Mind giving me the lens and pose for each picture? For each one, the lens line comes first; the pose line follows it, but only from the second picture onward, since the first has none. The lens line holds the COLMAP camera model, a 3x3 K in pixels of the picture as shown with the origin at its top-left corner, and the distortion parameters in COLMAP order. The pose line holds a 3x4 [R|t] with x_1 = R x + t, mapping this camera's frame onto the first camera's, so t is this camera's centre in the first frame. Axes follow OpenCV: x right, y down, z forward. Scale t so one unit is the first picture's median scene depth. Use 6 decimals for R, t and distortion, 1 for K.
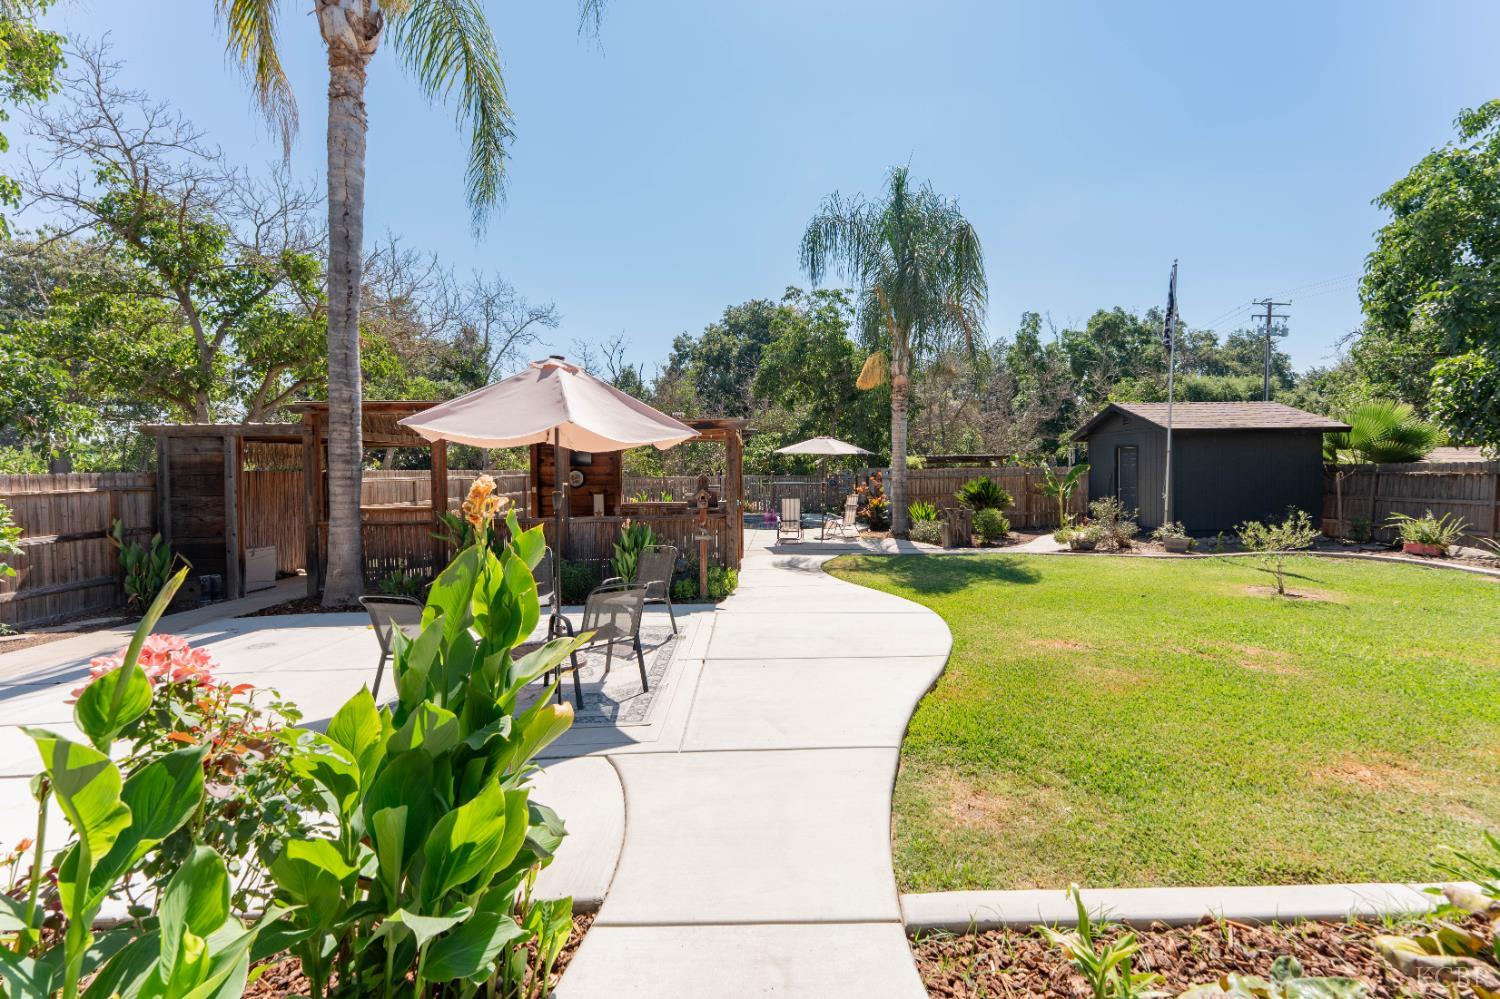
lens RADIAL K [[624.2, 0, 751.8], [0, 624.2, 487.4], [0, 0, 1]] dist [-0.004848, -0.000218]
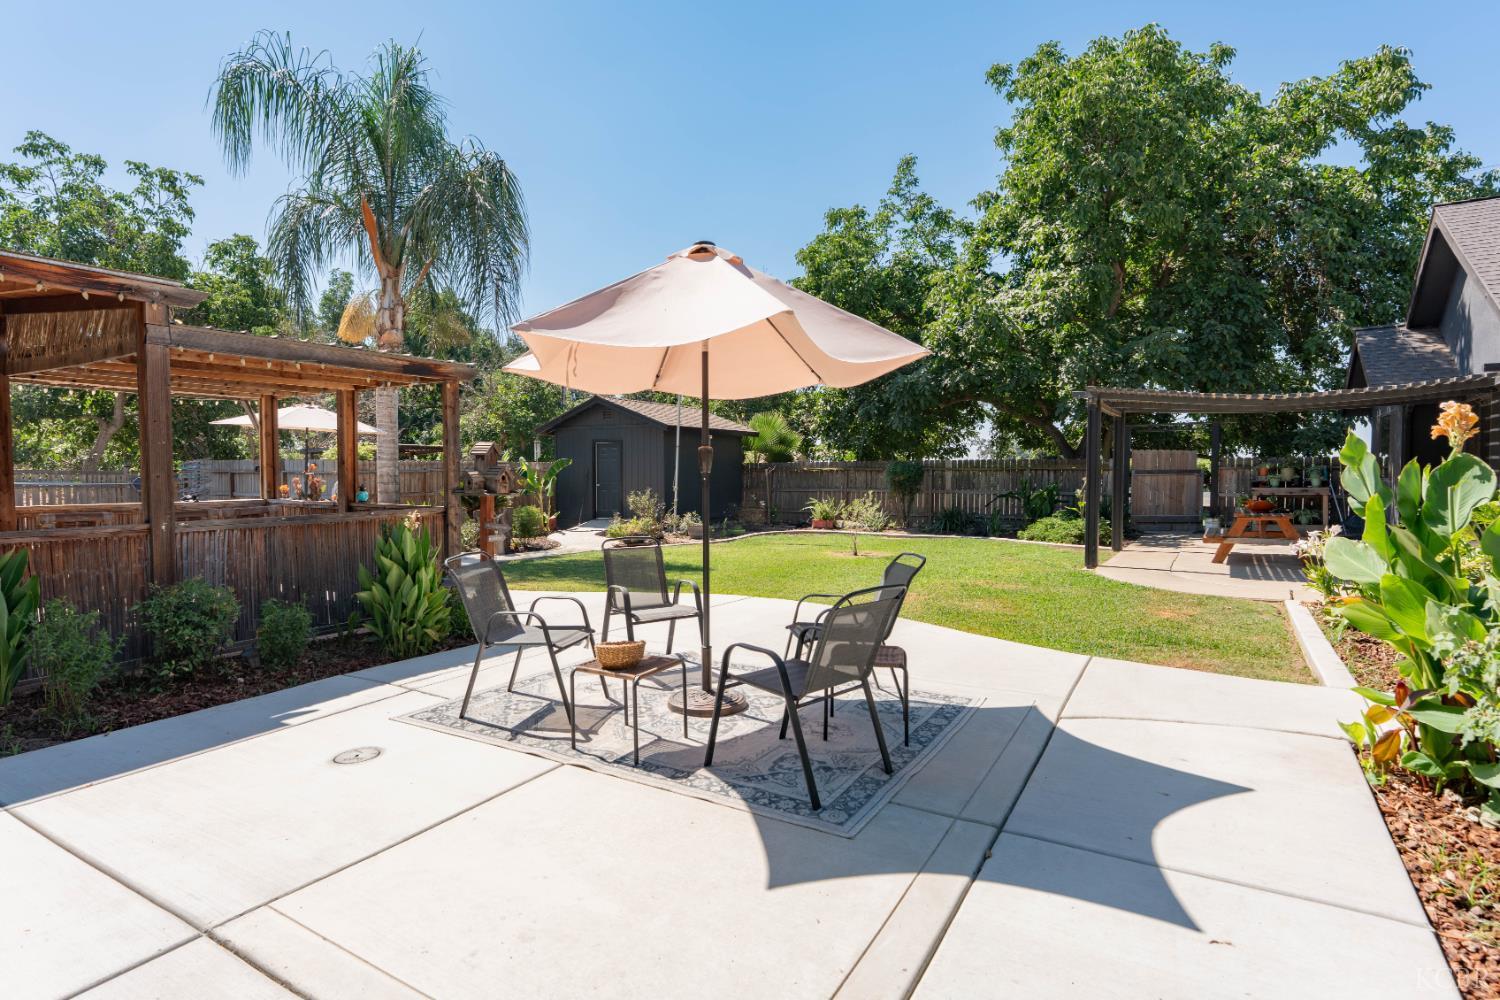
lens RADIAL K [[763.8, 0, 751.1], [0, 763.8, 504.9], [0, 0, 1]] dist [0.002582, 0.000239]
pose [[0.550677, -0.025404, 0.834332, -0.314527], [0.015885, 0.999675, 0.019954, 0.016871], [-0.834567, 0.002266, 0.550902, 0.163178]]
